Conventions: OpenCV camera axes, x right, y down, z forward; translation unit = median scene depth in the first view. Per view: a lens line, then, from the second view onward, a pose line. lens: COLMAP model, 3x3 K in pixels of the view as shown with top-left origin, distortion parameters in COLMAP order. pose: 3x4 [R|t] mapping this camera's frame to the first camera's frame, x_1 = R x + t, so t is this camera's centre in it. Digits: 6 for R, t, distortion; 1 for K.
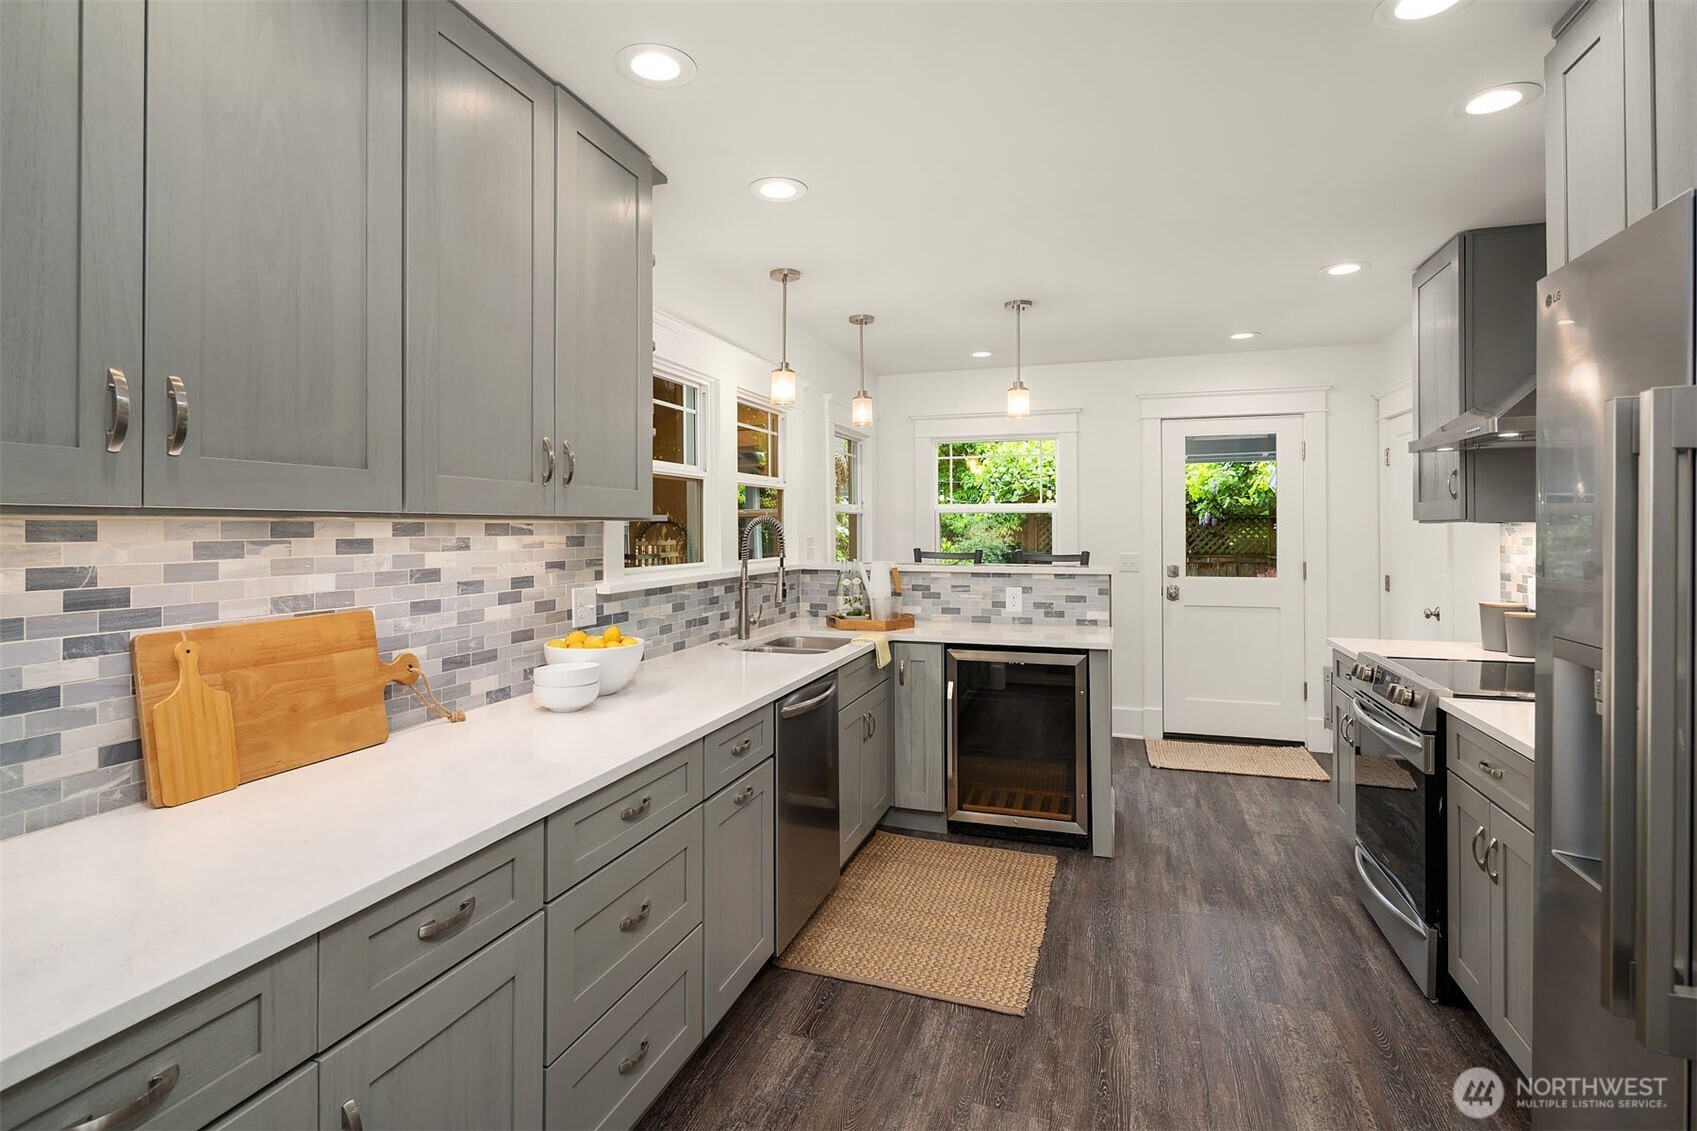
lens RADIAL K [[830.7, 0, 820.6], [0, 830.7, 525.8], [0, 0, 1]] dist [0.004846, -0.005440]
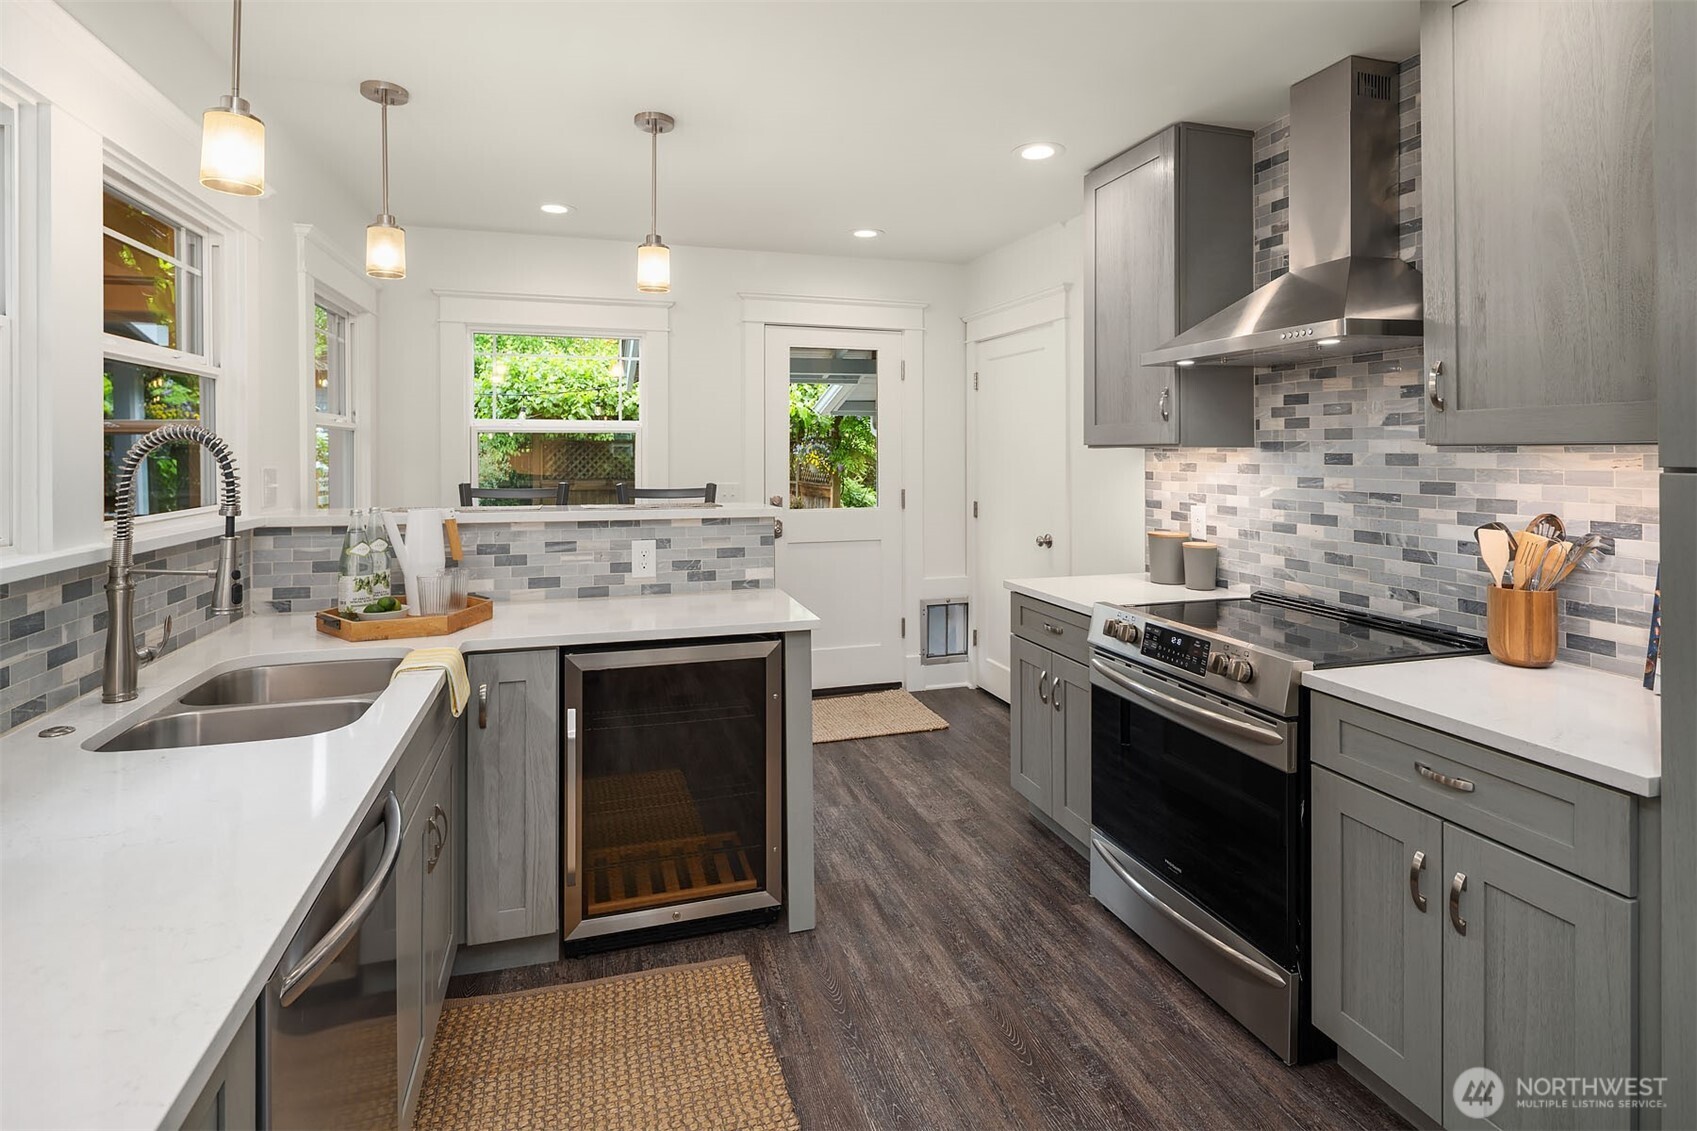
lens RADIAL K [[830.7, 0, 827.2], [0, 830.7, 449.9], [0, 0, 1]] dist [0.004846, -0.005440]
pose [[0.811863, 0.004167, 0.583833, -0.041268], [-0.003561, 0.999991, -0.002185, 0.001695], [-0.583837, -0.000306, 0.811871, 0.380404]]
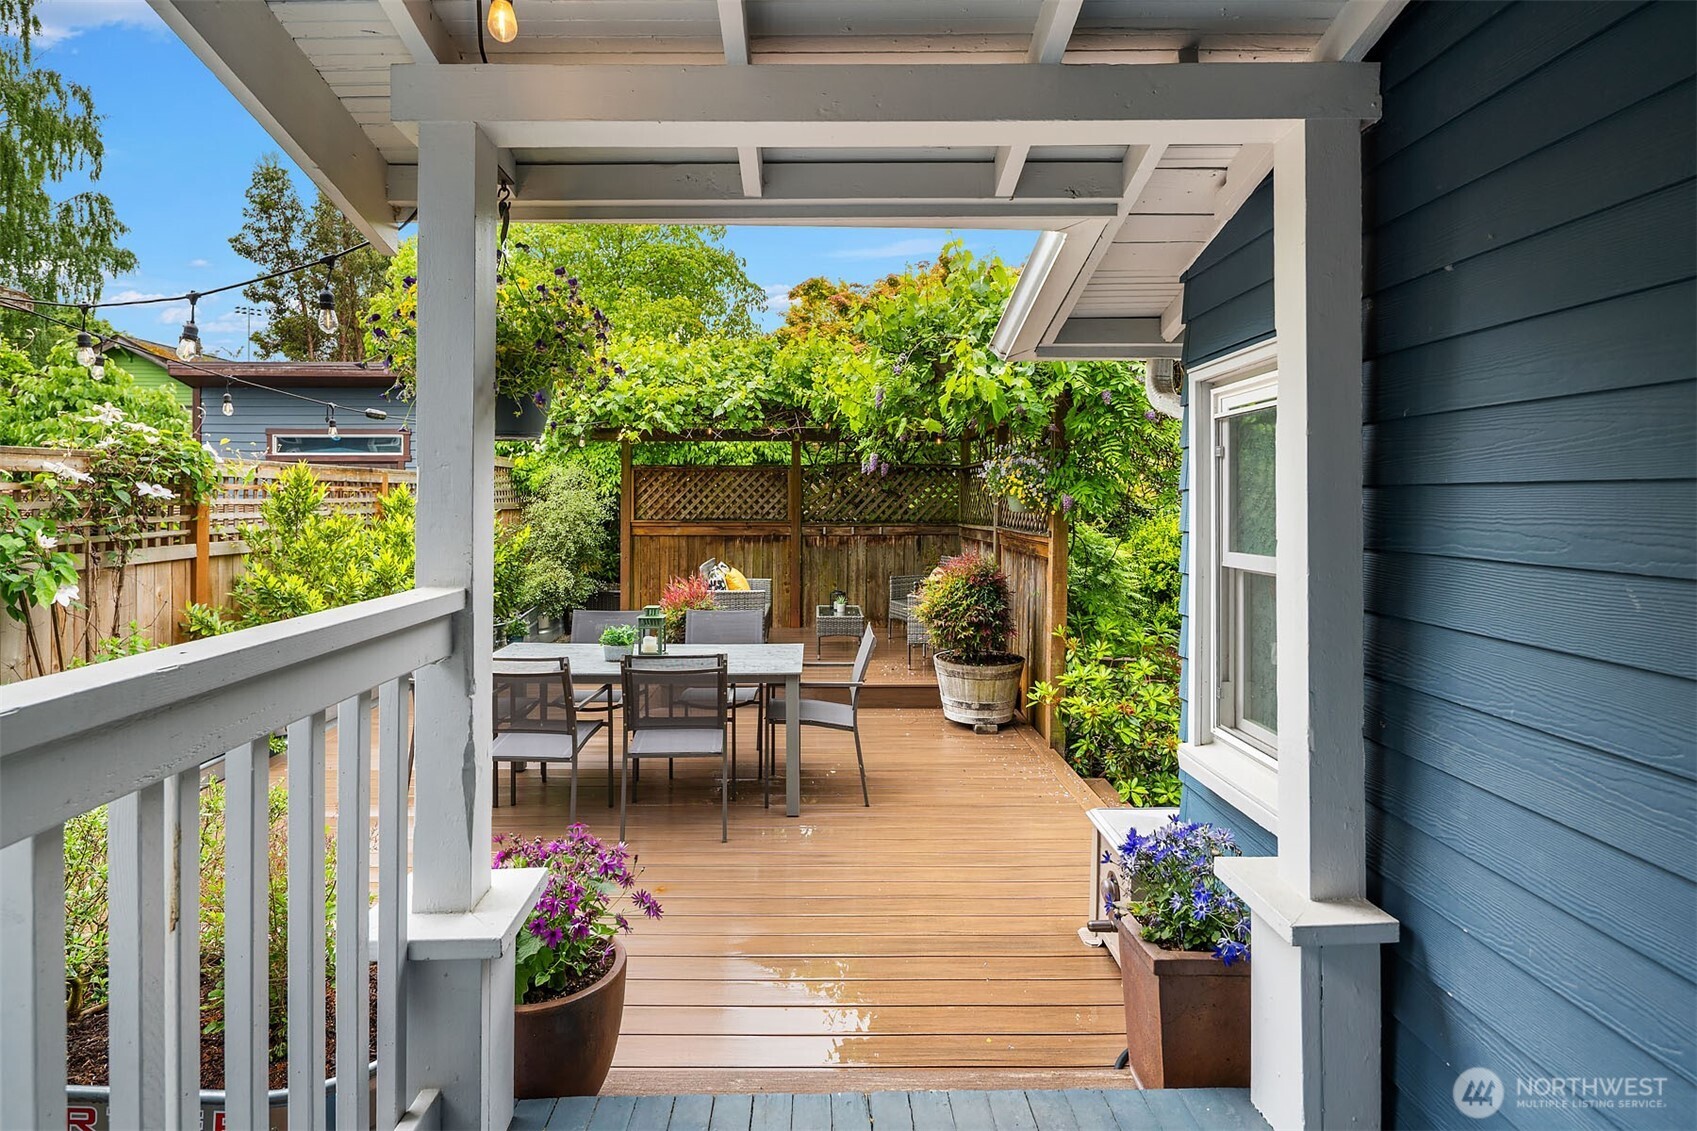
lens RADIAL K [[830.7, 0, 815.1], [0, 830.7, 492.5], [0, 0, 1]] dist [0.004846, -0.005440]
pose [[0.943253, 0.005508, 0.332028, 0.659608], [-0.005595, 0.999984, -0.000695, 0.037797], [-0.332027, -0.001202, 0.943269, 1.309156]]
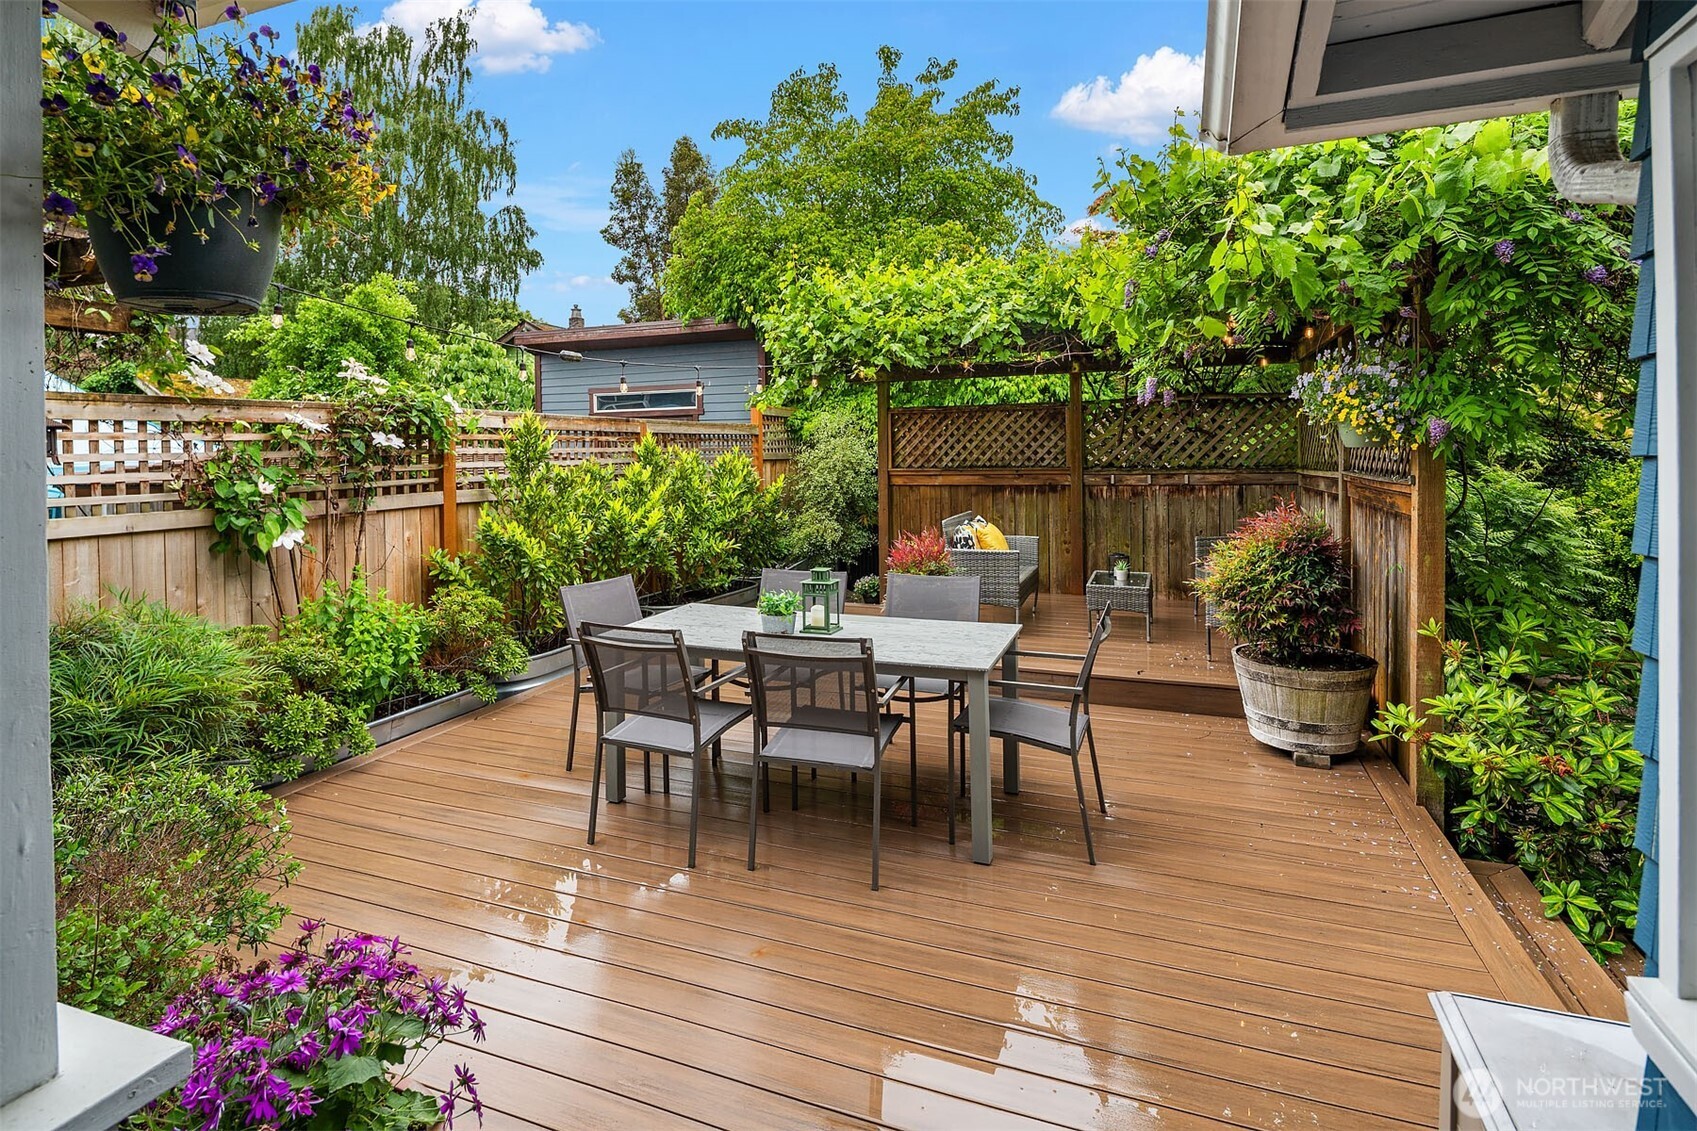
lens RADIAL K [[830.7, 0, 831.1], [0, 830.7, 451.8], [0, 0, 1]] dist [0.004846, -0.005440]
pose [[0.998808, -0.012303, -0.047230, 0.896737], [0.012584, 0.999905, 0.005649, 0.059803], [0.047156, -0.006237, 0.998868, 1.545456]]
